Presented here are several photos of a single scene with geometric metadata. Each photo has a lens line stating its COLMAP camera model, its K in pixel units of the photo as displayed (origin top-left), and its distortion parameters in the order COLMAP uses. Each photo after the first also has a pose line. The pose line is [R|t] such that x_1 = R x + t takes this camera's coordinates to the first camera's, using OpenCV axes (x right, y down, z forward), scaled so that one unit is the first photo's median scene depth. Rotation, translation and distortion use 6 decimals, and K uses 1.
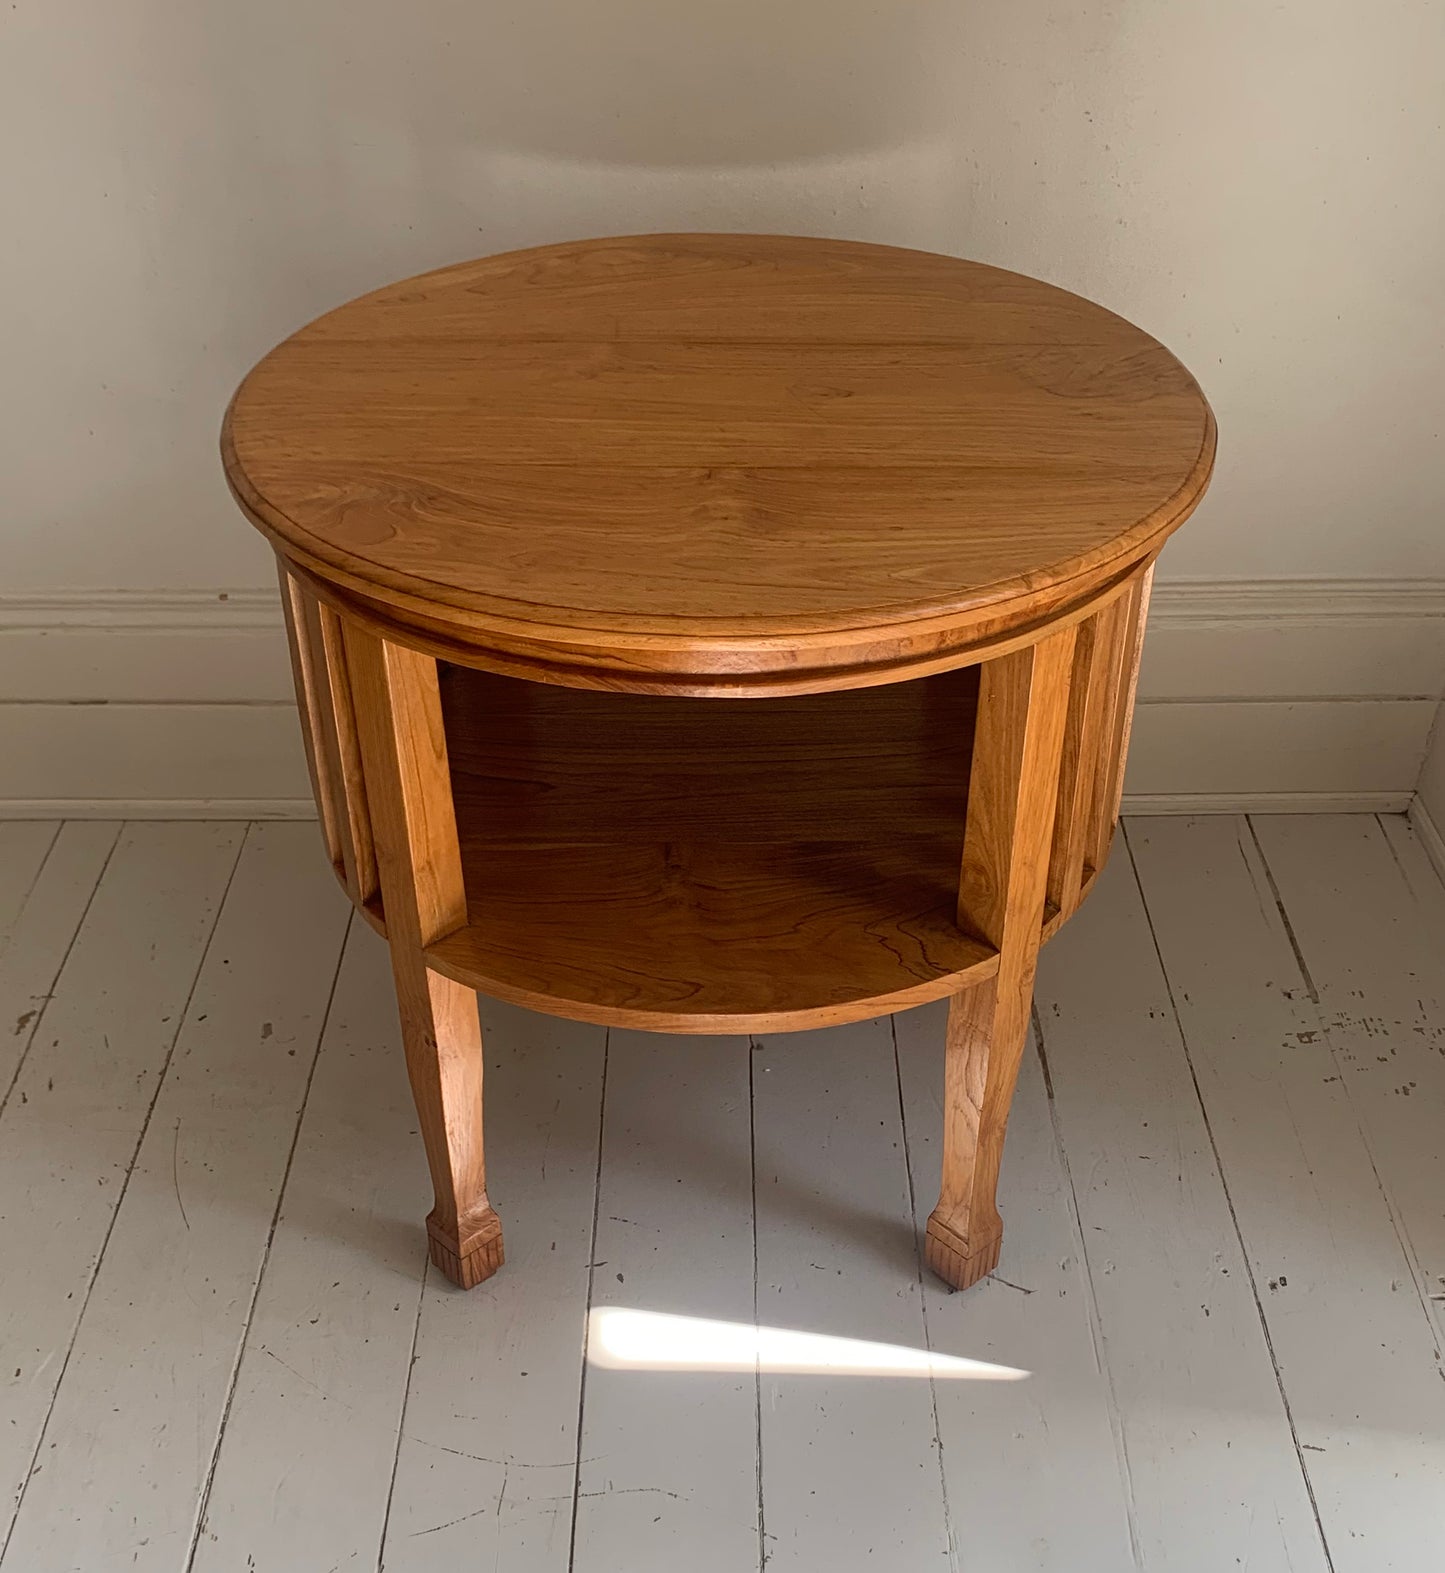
lens RADIAL K [[1990.4, 0, 728.6], [0, 1990.4, 927.5], [0, 0, 1]] dist [0.189305, -0.557012]
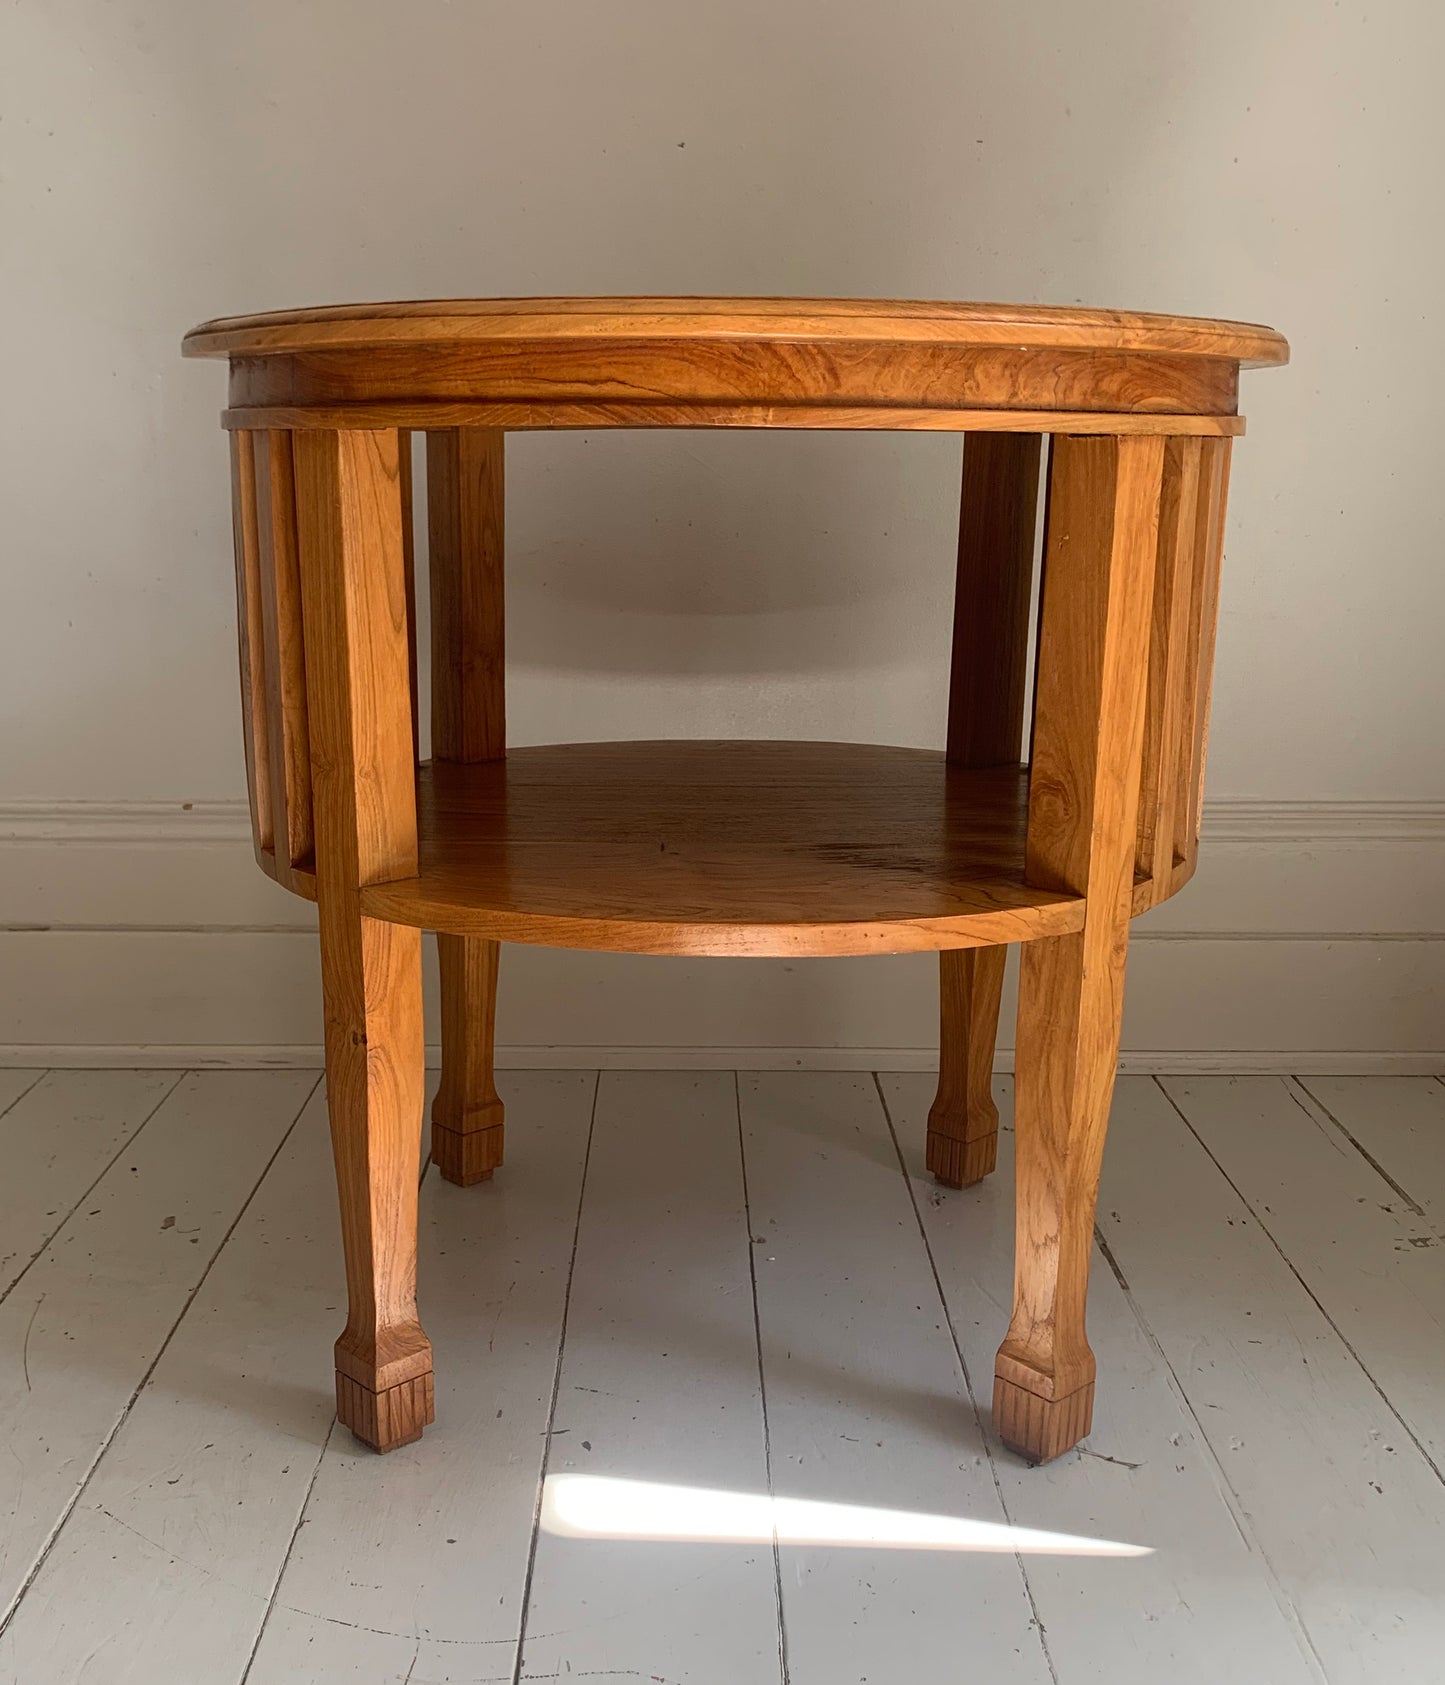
lens RADIAL K [[1805.8, 0, 679.0], [0, 1805.8, 844.0], [0, 0, 1]] dist [0.075401, -0.163794]
pose [[0.999914, 0.011899, -0.005549, -0.018438], [-0.013127, 0.913770, -0.406019, 0.244015], [0.000239, 0.406057, 0.913848, 0.285433]]
